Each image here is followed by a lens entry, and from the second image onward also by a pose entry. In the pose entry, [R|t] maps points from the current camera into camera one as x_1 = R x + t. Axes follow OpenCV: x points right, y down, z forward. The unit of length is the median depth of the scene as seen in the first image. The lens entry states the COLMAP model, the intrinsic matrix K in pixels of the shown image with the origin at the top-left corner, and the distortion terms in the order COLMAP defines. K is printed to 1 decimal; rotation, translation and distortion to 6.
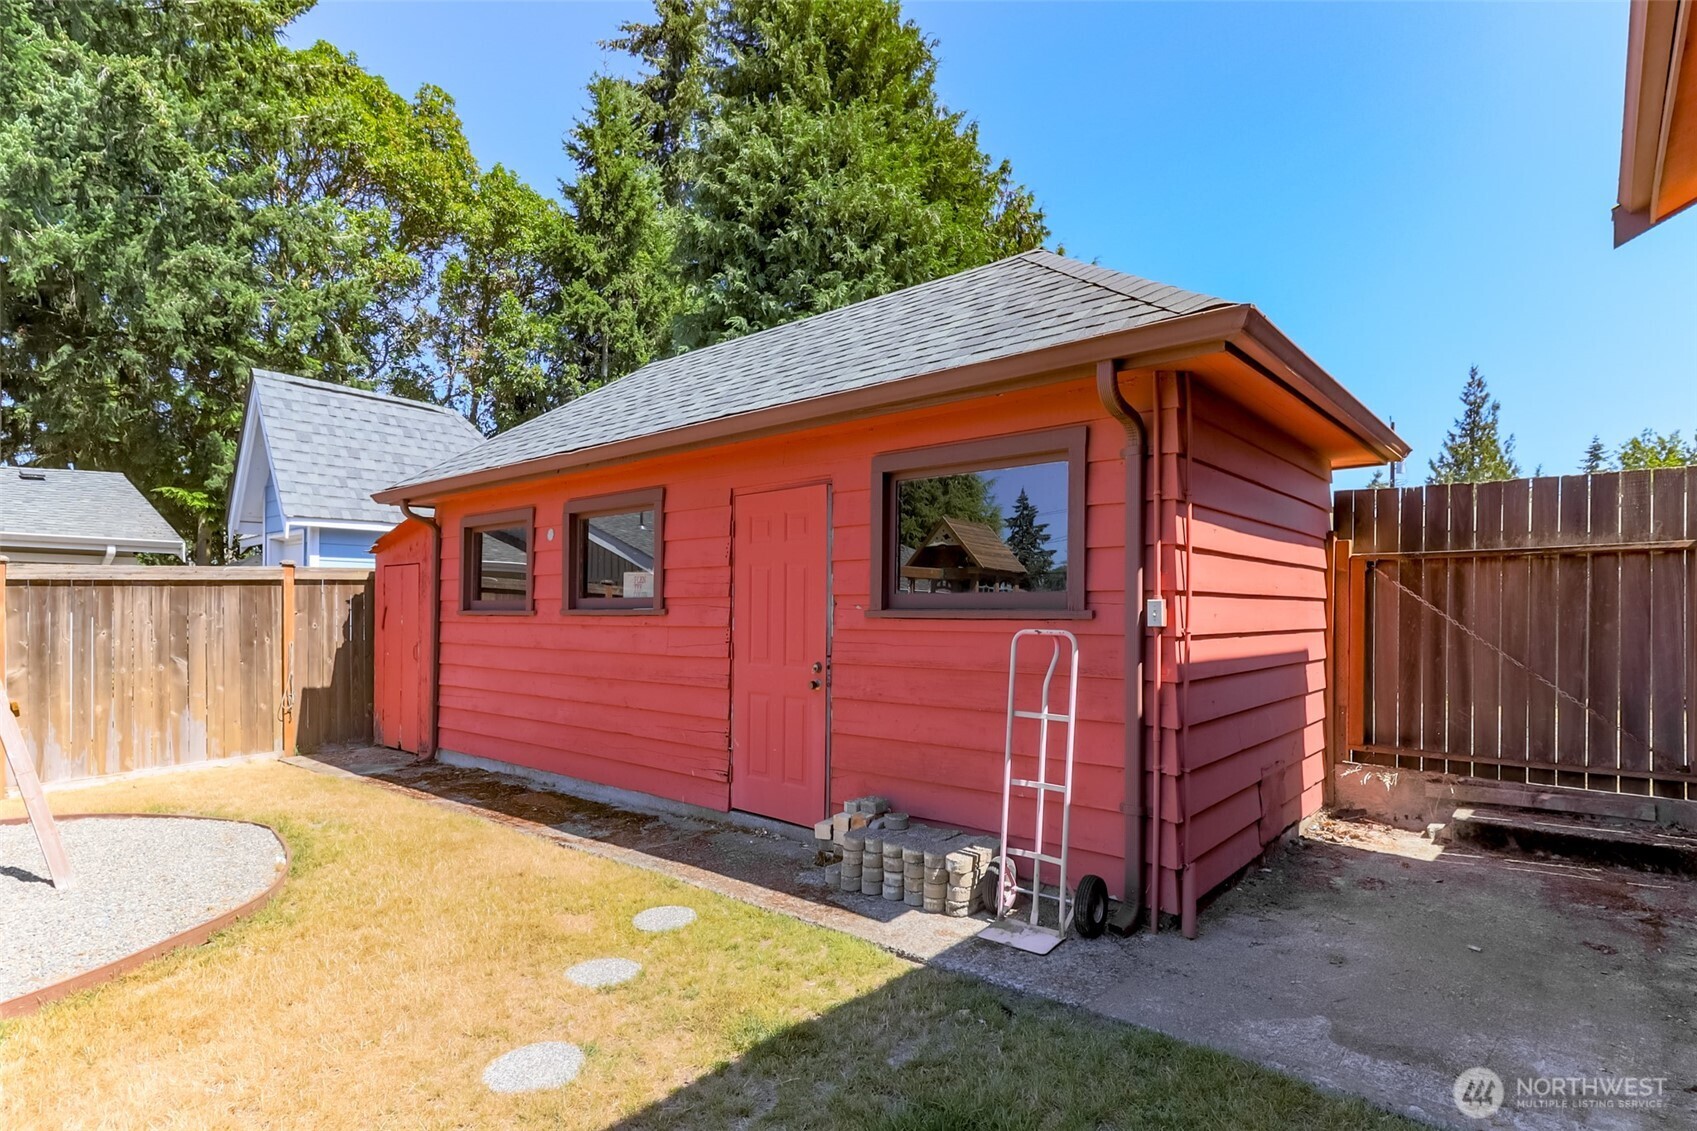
lens RADIAL K [[872.1, 0, 850.4], [0, 872.1, 611.0], [0, 0, 1]] dist [0.030307, -0.000902]
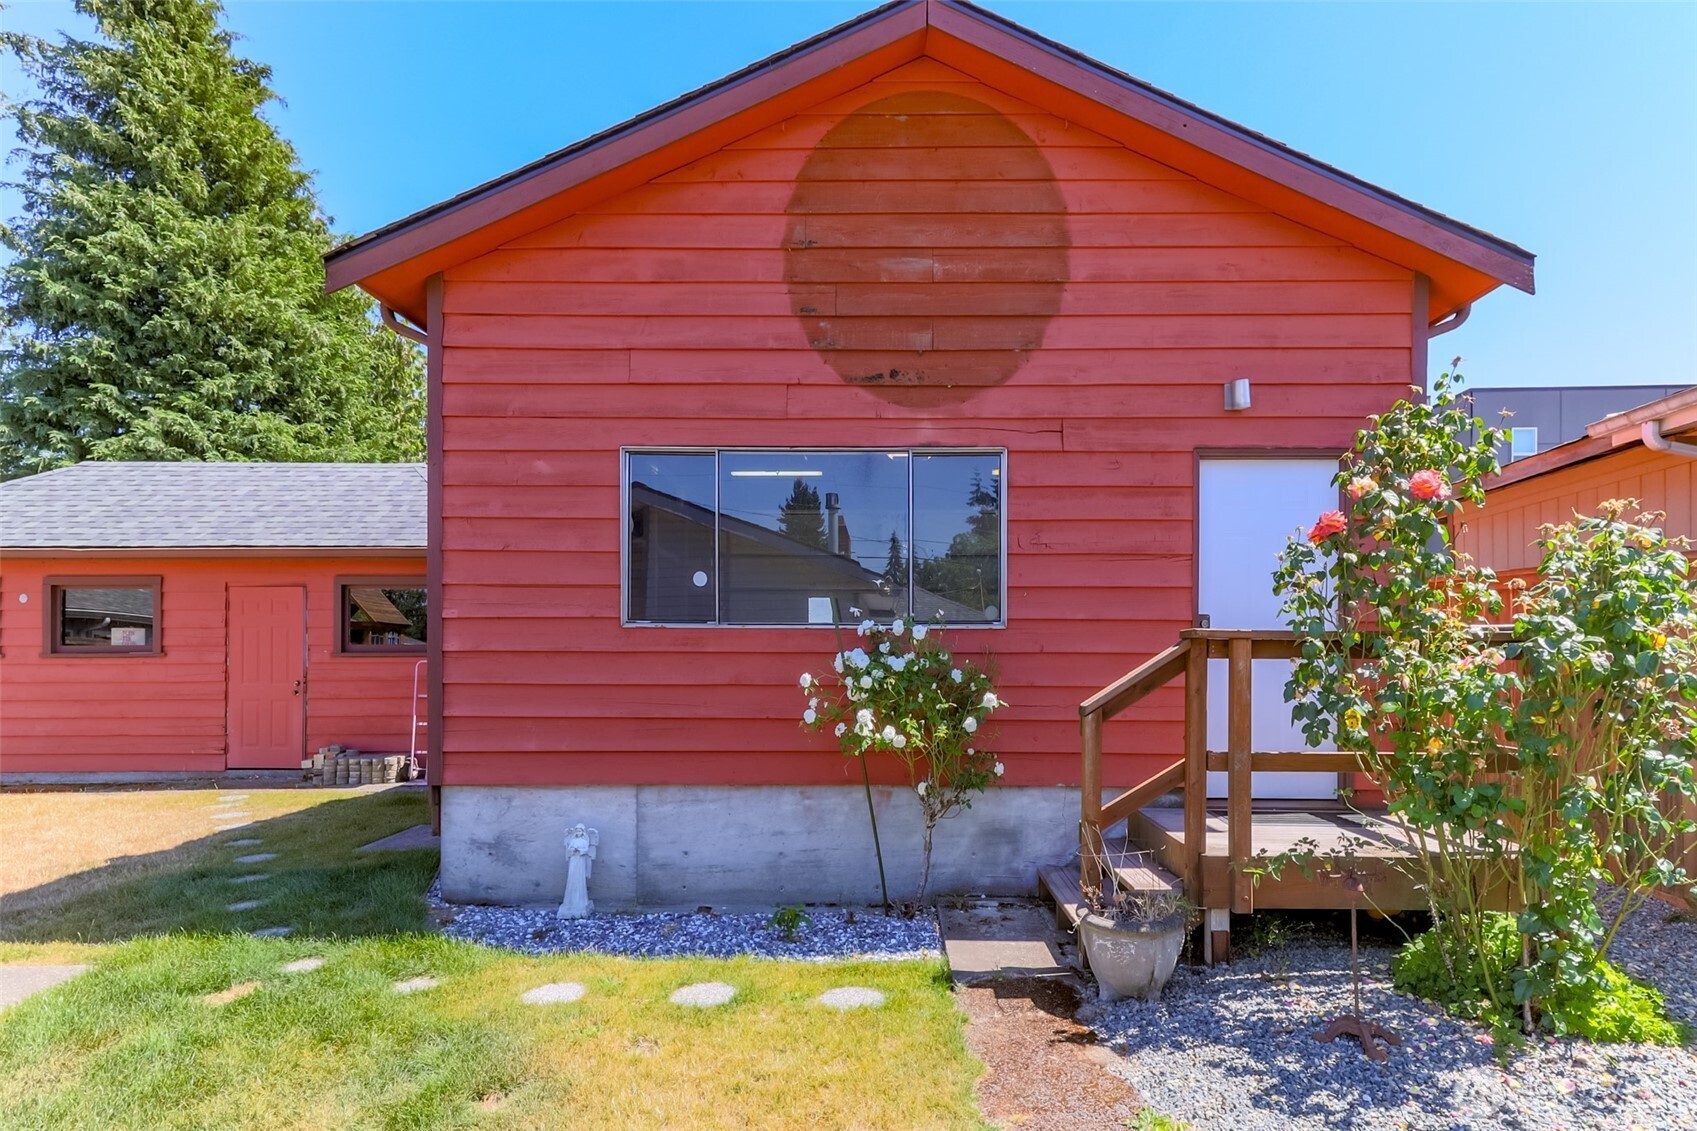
lens RADIAL K [[908.6, 0, 911.0], [0, 908.6, 653.9], [0, 0, 1]] dist [0.016394, -0.000182]
pose [[0.755964, -0.003136, 0.654605, -0.282422], [0.003868, 0.999992, 0.000324, 0.004561], [-0.654601, 0.002287, 0.755971, -1.174425]]
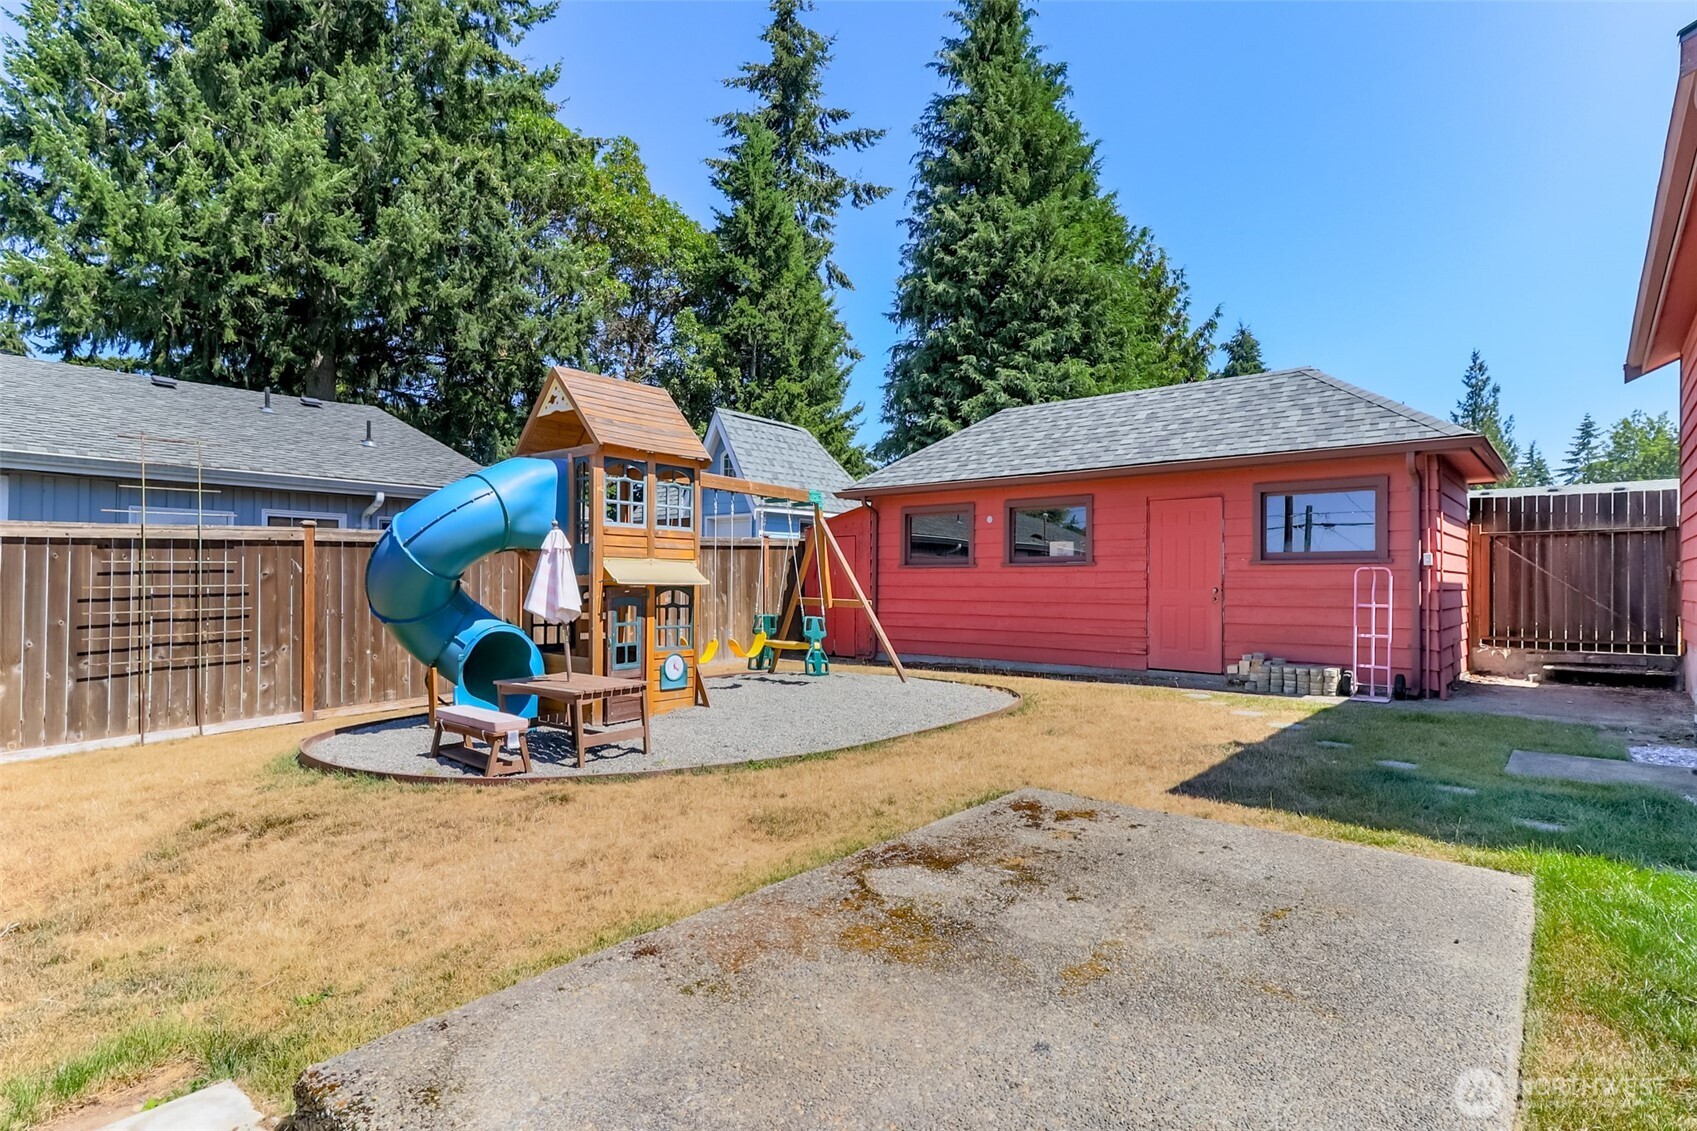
lens RADIAL K [[872.1, 0, 846.4], [0, 872.1, 572.9], [0, 0, 1]] dist [0.030307, -0.000902]
pose [[0.999990, 0.002776, 0.003409, -0.743886], [-0.002745, 0.999953, -0.009323, 0.039769], [-0.003435, 0.009314, 0.999951, -0.822822]]
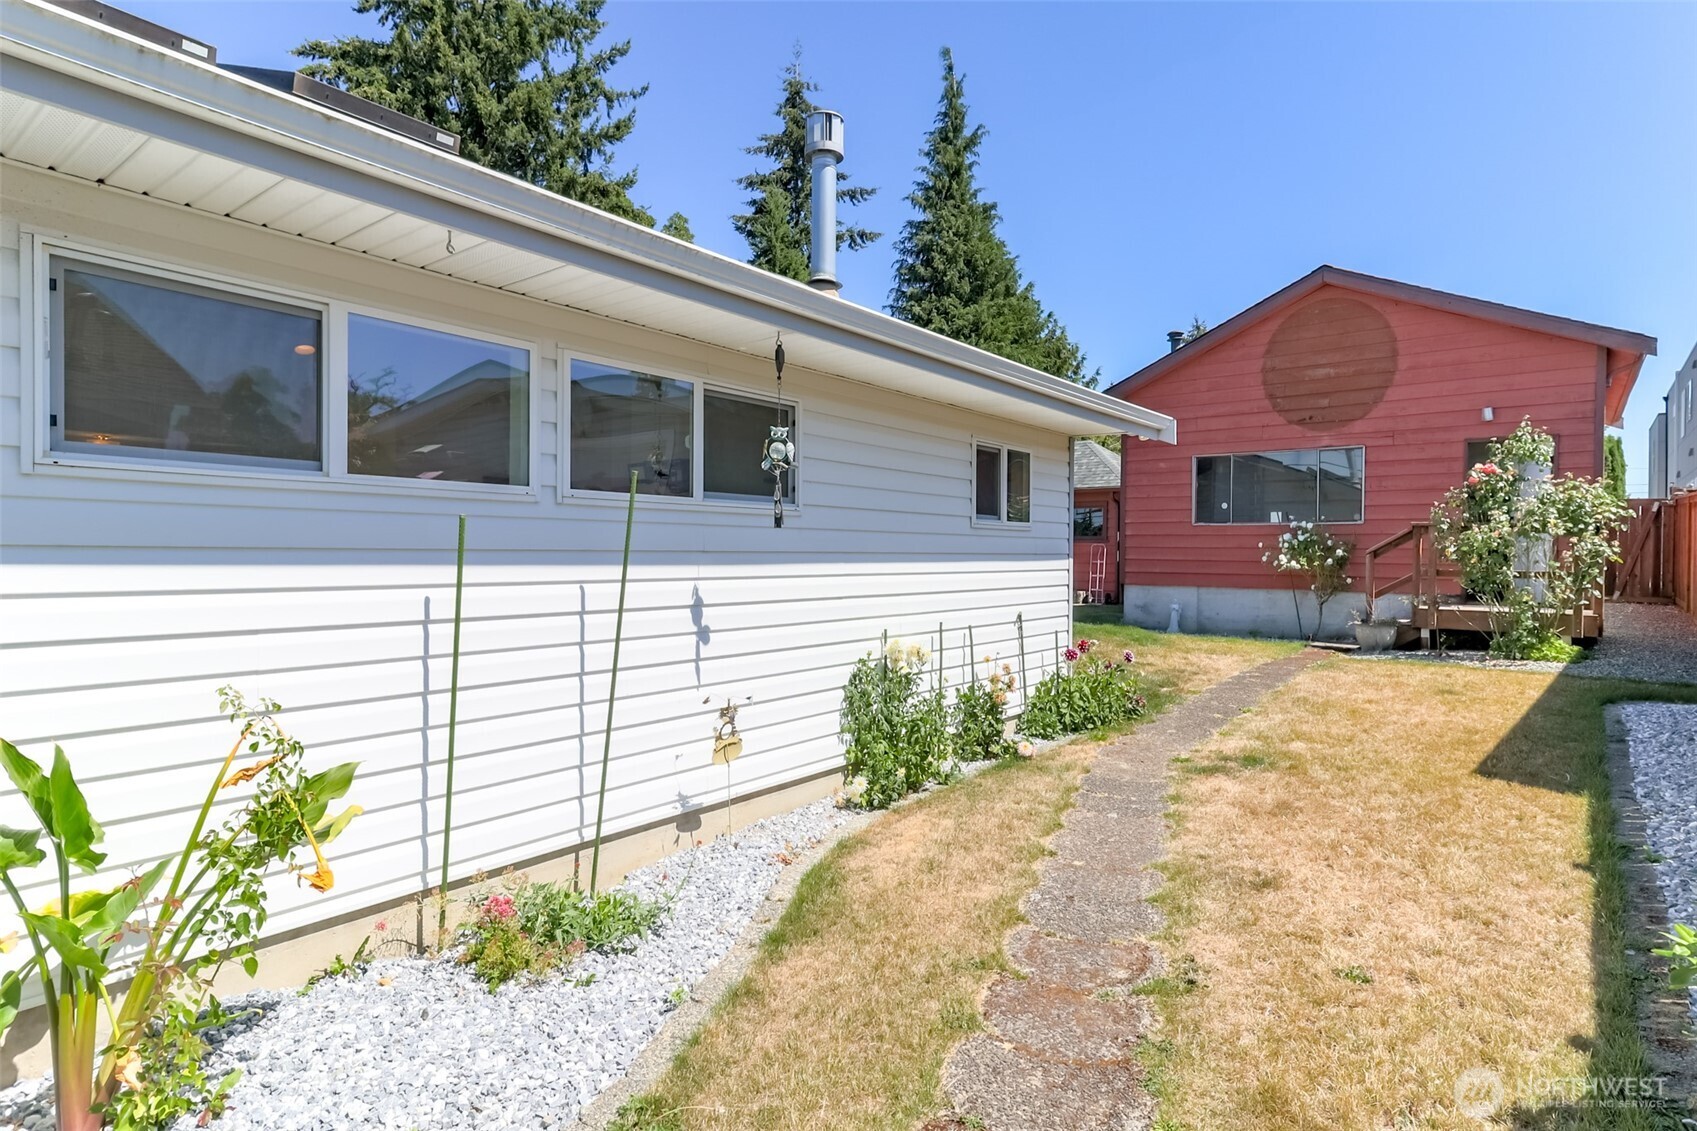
lens RADIAL K [[872.1, 0, 851.8], [0, 872.1, 554.5], [0, 0, 1]] dist [0.030307, -0.000902]
pose [[0.999759, 0.005914, 0.021164, -0.816016], [-0.005945, 0.999981, 0.001414, 0.053149], [-0.021156, -0.001540, 0.999775, -2.500333]]
